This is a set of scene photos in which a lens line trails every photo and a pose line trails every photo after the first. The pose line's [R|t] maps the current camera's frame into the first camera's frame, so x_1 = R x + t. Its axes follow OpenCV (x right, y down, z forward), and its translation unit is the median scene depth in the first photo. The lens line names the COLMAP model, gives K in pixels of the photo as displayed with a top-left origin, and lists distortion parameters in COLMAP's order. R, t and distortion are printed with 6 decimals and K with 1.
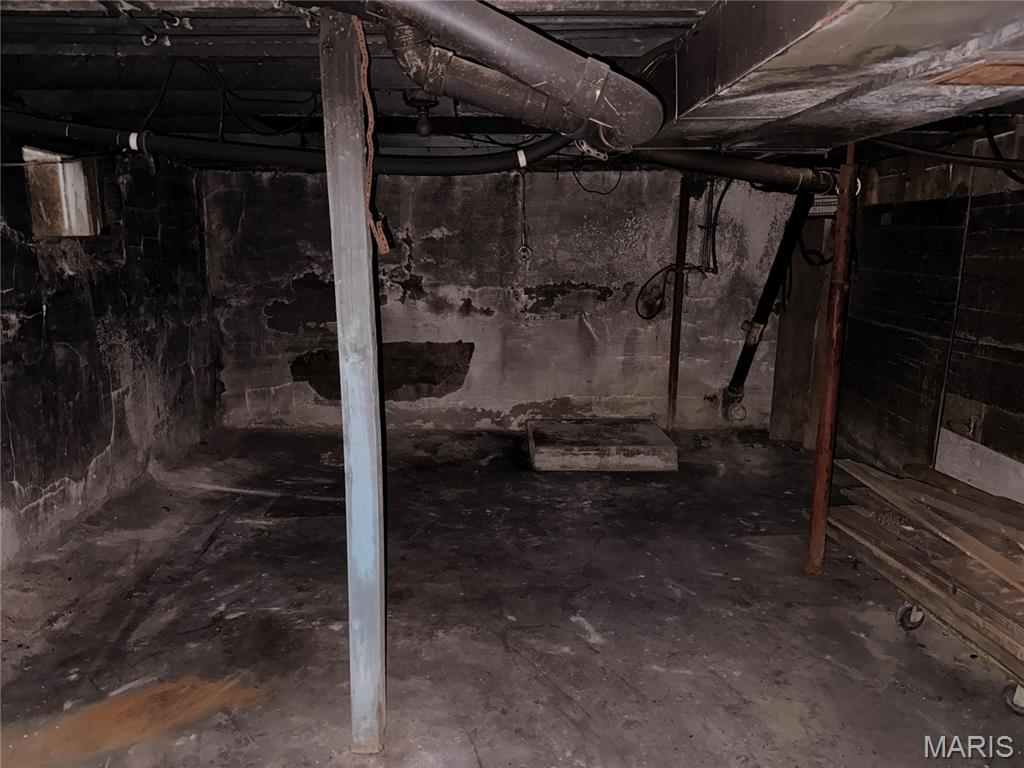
lens RADIAL K [[714.3, 0, 481.3], [0, 714.3, 371.9], [0, 0, 1]] dist [0.069177, -0.002214]
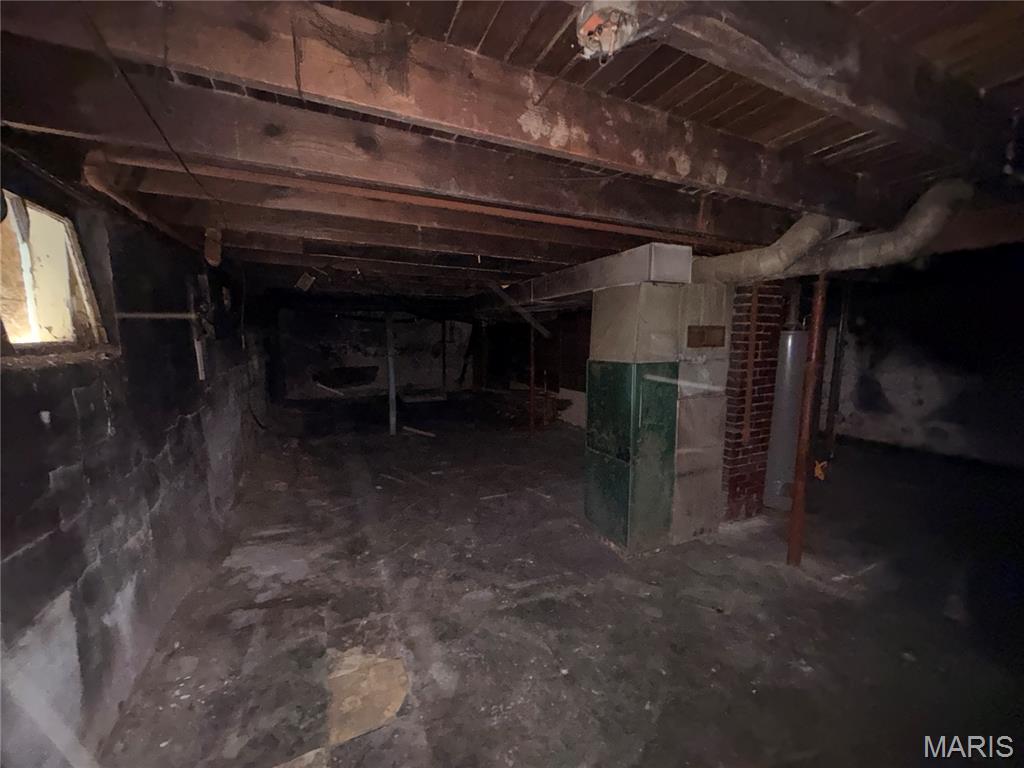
lens RADIAL K [[415.4, 0, 511.9], [0, 415.4, 386.5], [0, 0, 1]] dist [0.012280, 0.000212]
pose [[0.902018, -0.047974, 0.429024, -0.263914], [0.066149, 0.997430, -0.027544, 0.131259], [-0.426599, 0.053224, 0.902873, -0.825625]]
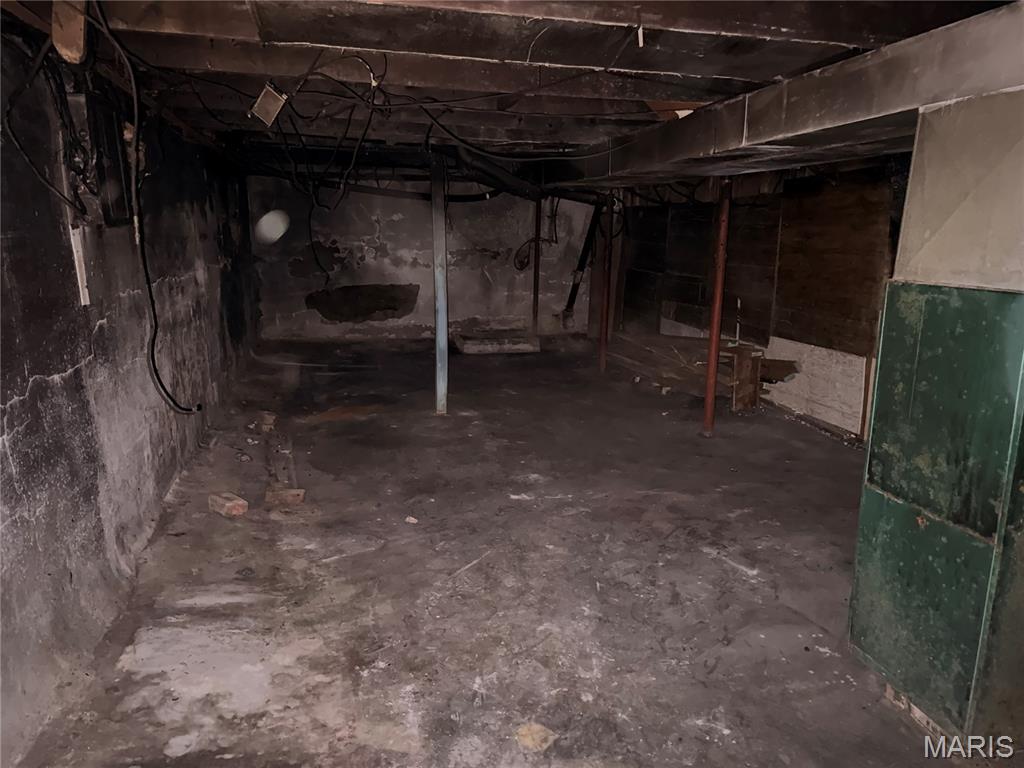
lens RADIAL K [[731.5, 0, 513.1], [0, 731.5, 389.9], [0, 0, 1]] dist [0.066594, -0.085926]
pose [[0.966859, -0.042330, 0.251777, -0.240763], [0.029577, 0.998091, 0.054227, 0.117984], [-0.253592, -0.044983, 0.966265, -0.710146]]
